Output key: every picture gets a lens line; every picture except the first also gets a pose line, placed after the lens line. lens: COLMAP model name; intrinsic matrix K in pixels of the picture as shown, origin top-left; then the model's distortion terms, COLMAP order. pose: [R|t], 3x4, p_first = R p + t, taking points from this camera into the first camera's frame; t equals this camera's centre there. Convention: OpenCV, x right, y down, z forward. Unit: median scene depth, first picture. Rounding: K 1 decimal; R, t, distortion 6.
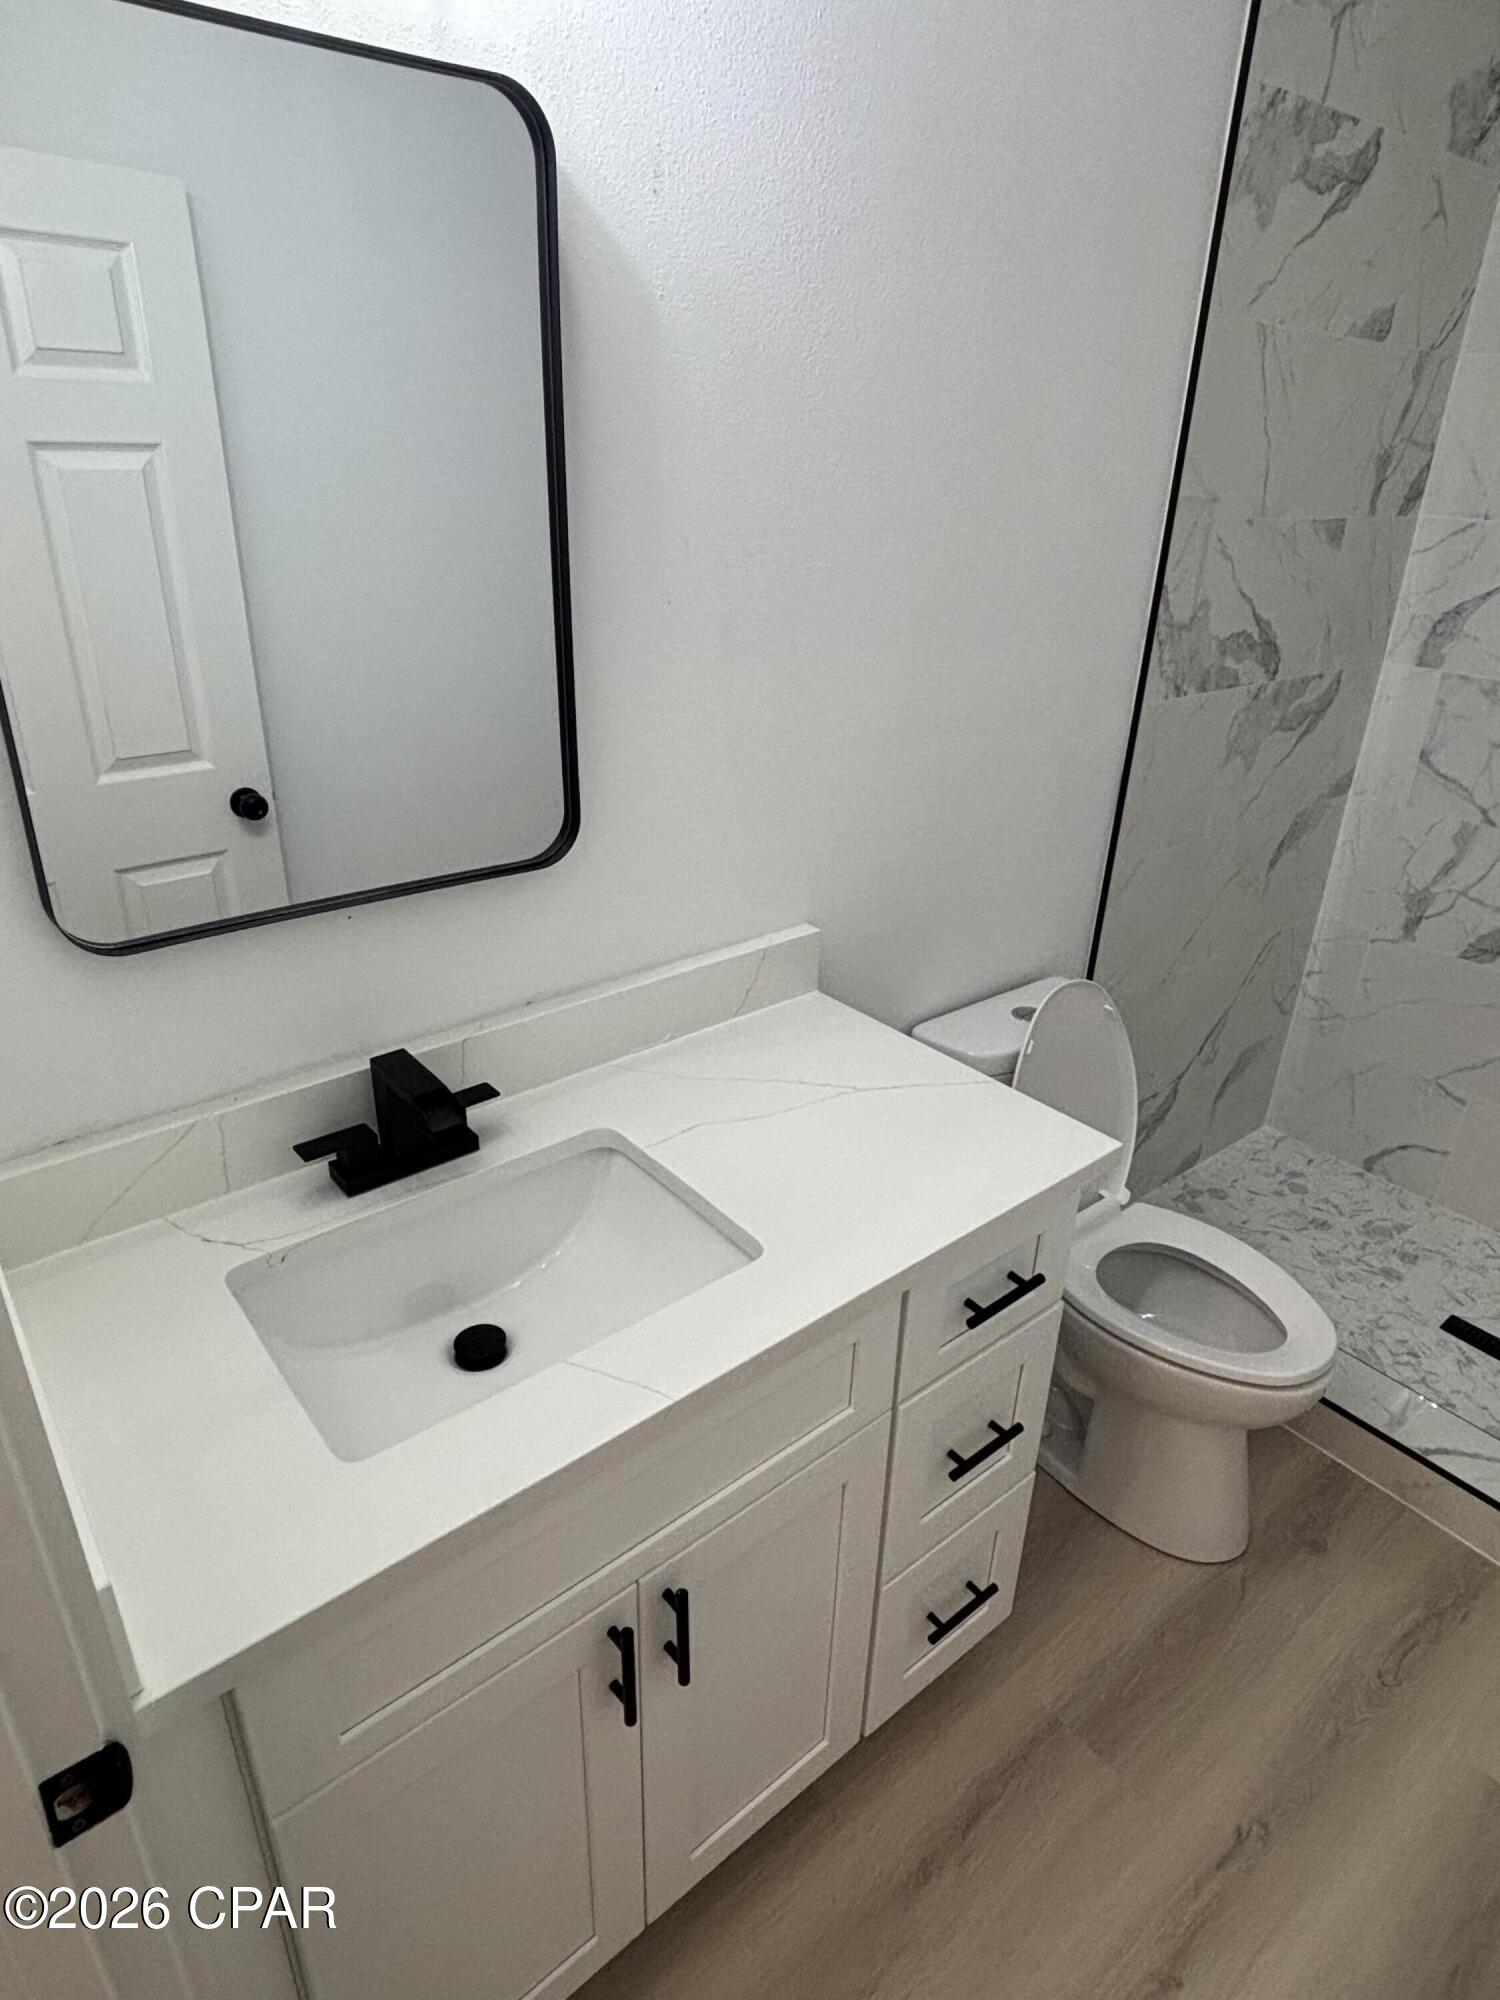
lens RADIAL K [[1142.1, 0, 808.0], [0, 1142.1, 979.1], [0, 0, 1]] dist [-0.002687, 0.002472]
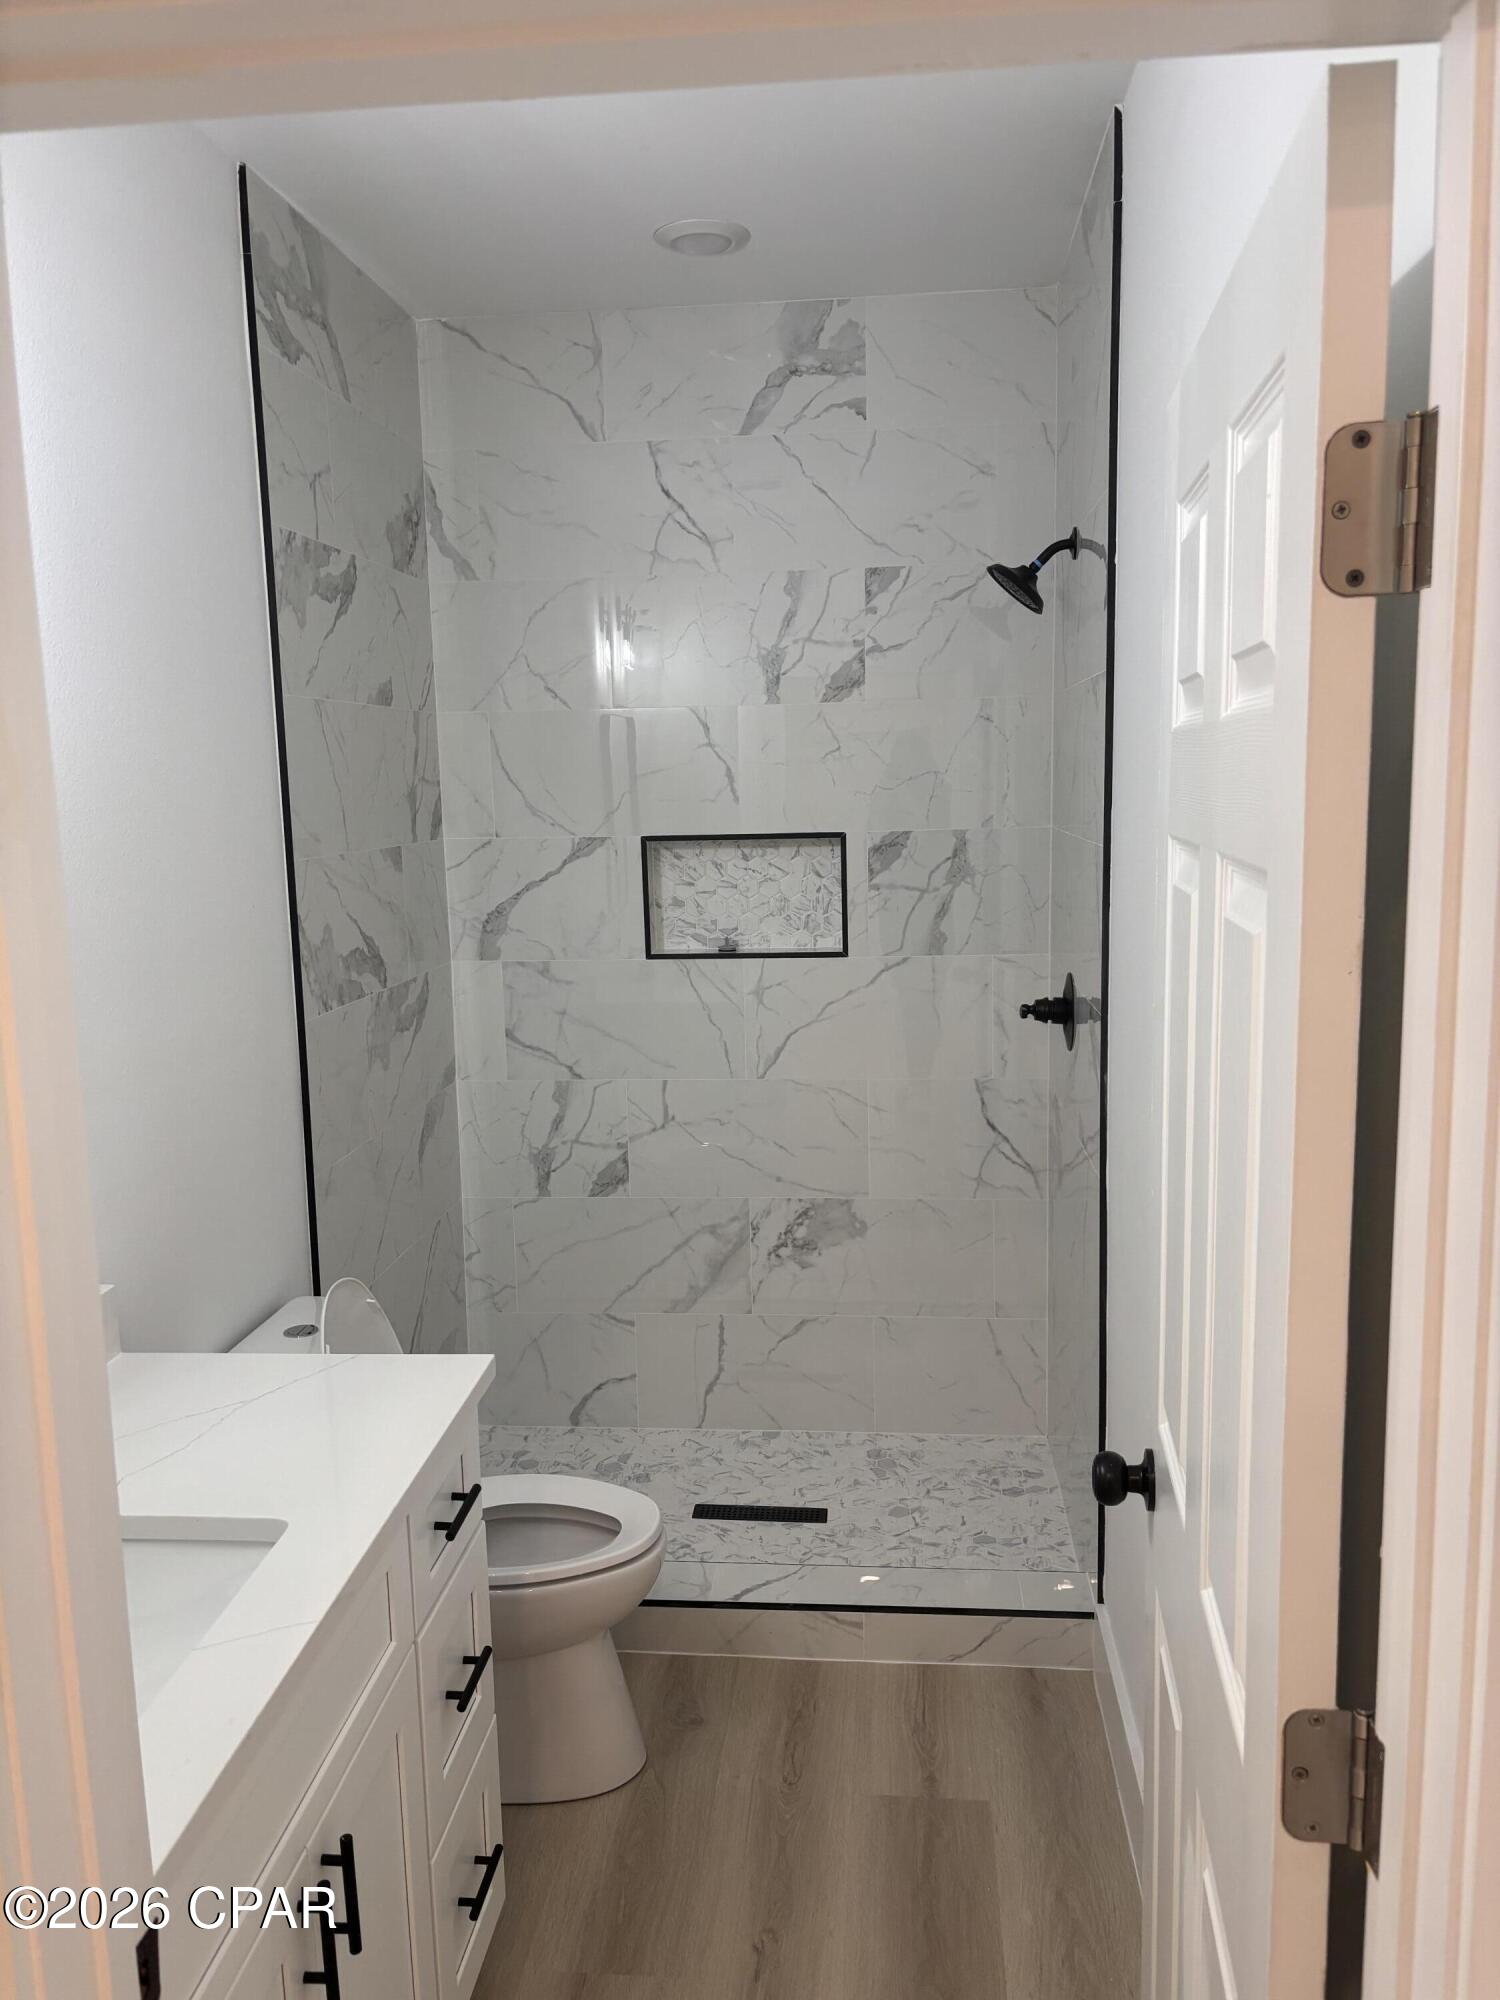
lens RADIAL K [[1532.8, 0, 747.3], [0, 1532.8, 1015.3], [0, 0, 1]] dist [0.044676, -0.043315]
pose [[0.706659, -0.157600, 0.689780, -0.362662], [0.339830, 0.930673, -0.135507, 0.078622], [-0.620604, 0.330166, 0.711225, -0.247152]]
